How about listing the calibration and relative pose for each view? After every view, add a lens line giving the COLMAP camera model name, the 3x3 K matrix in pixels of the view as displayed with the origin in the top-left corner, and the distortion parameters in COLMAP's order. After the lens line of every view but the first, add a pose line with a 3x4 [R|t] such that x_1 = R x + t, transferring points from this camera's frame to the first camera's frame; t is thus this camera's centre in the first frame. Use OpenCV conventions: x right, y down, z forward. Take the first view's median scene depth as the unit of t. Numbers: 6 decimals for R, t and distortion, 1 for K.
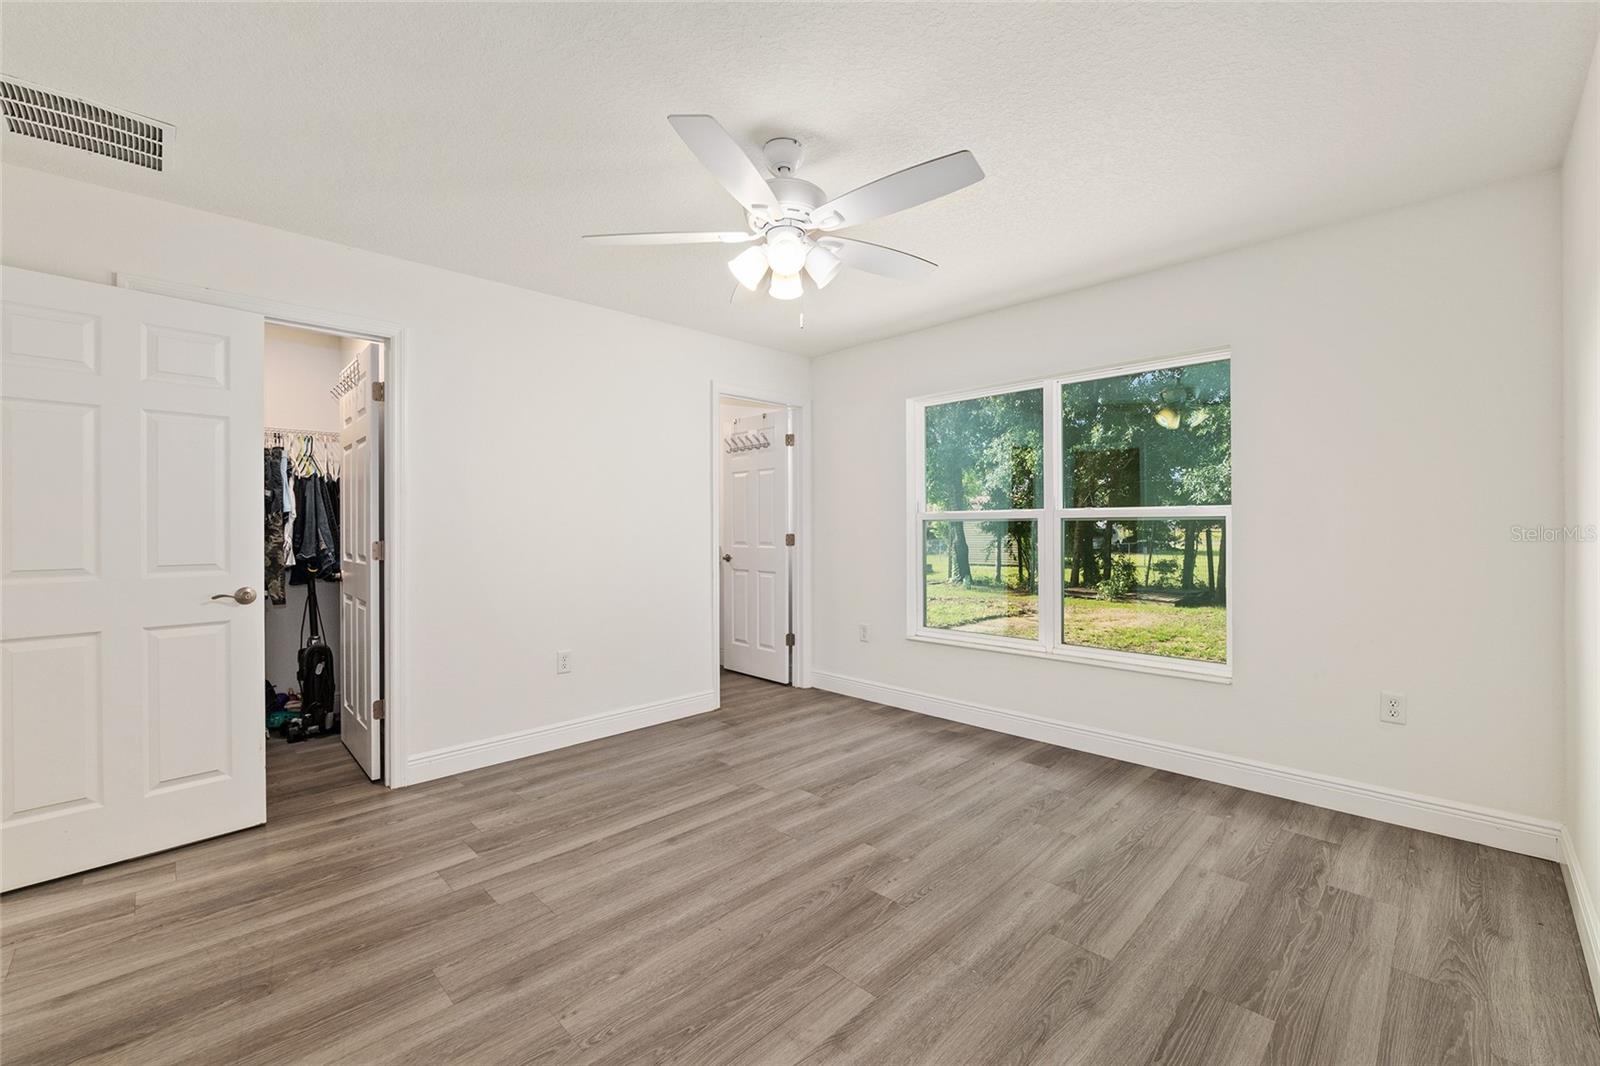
lens RADIAL K [[671.4, 0, 784.3], [0, 671.4, 520.9], [0, 0, 1]] dist [-0.012525, 0.000766]
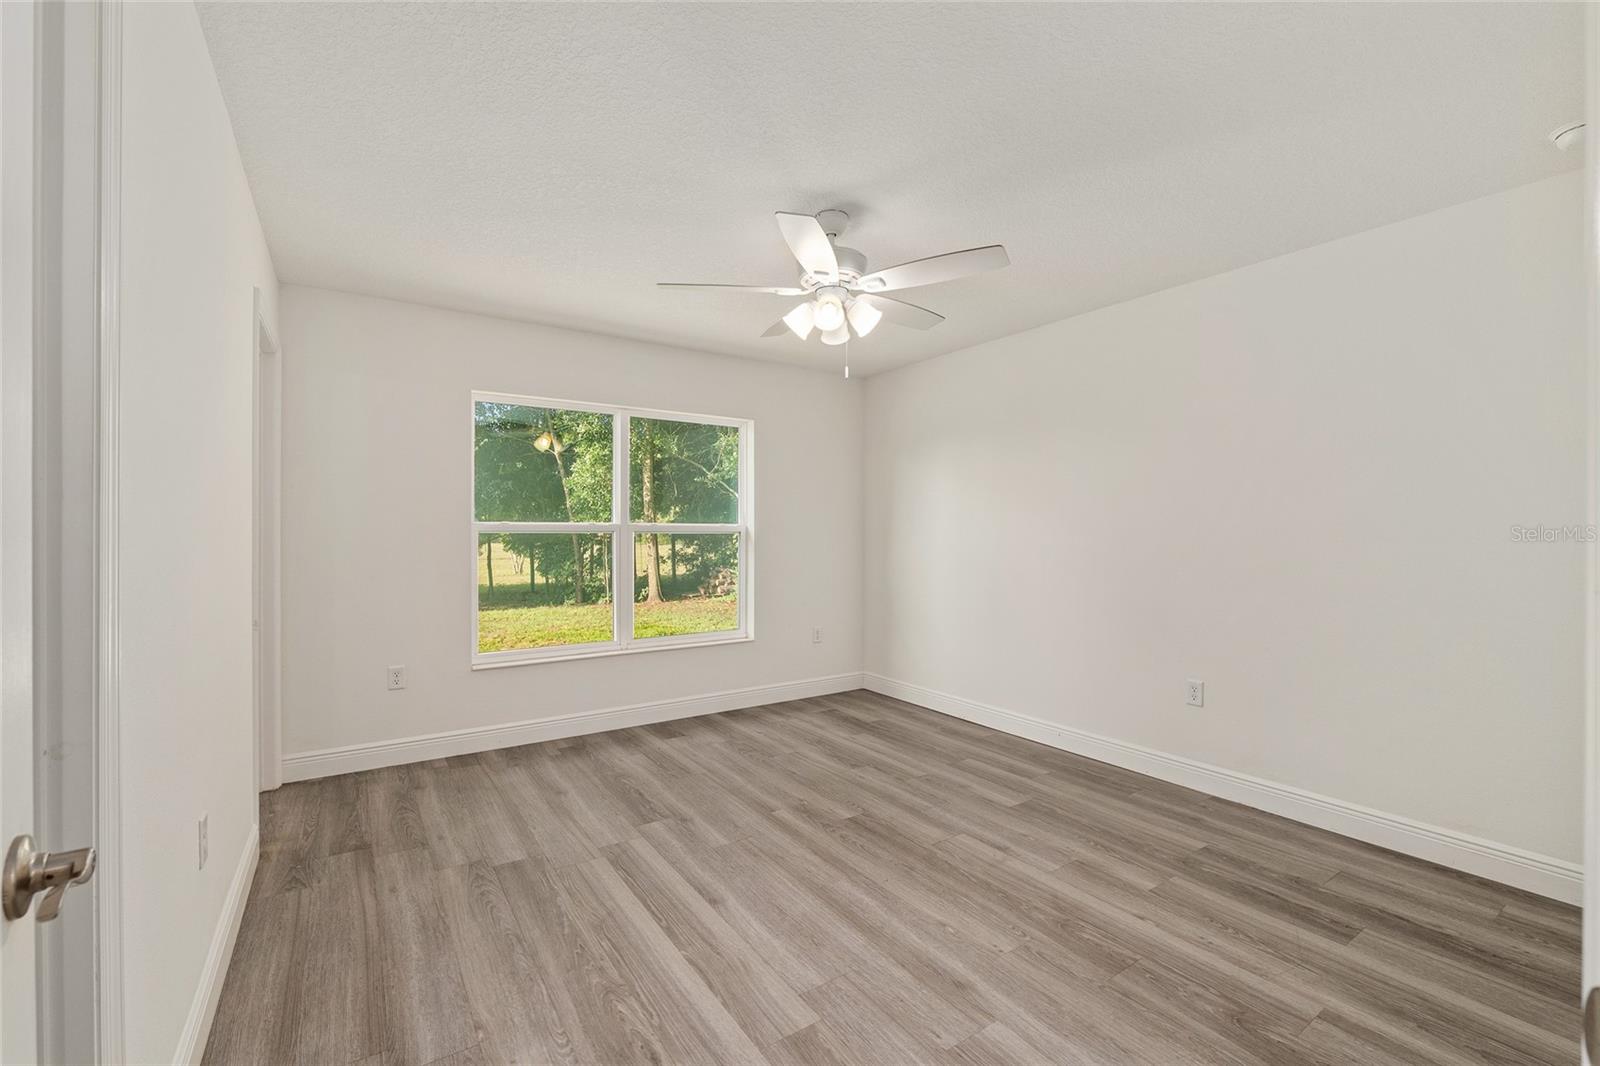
lens RADIAL K [[671.4, 0, 828.8], [0, 671.4, 539.2], [0, 0, 1]] dist [-0.012525, 0.000766]
pose [[0.143266, -0.003833, 0.989677, -0.956315], [-0.009206, 0.999944, 0.005206, 0.002403], [-0.989641, -0.009857, 0.143223, 0.700863]]
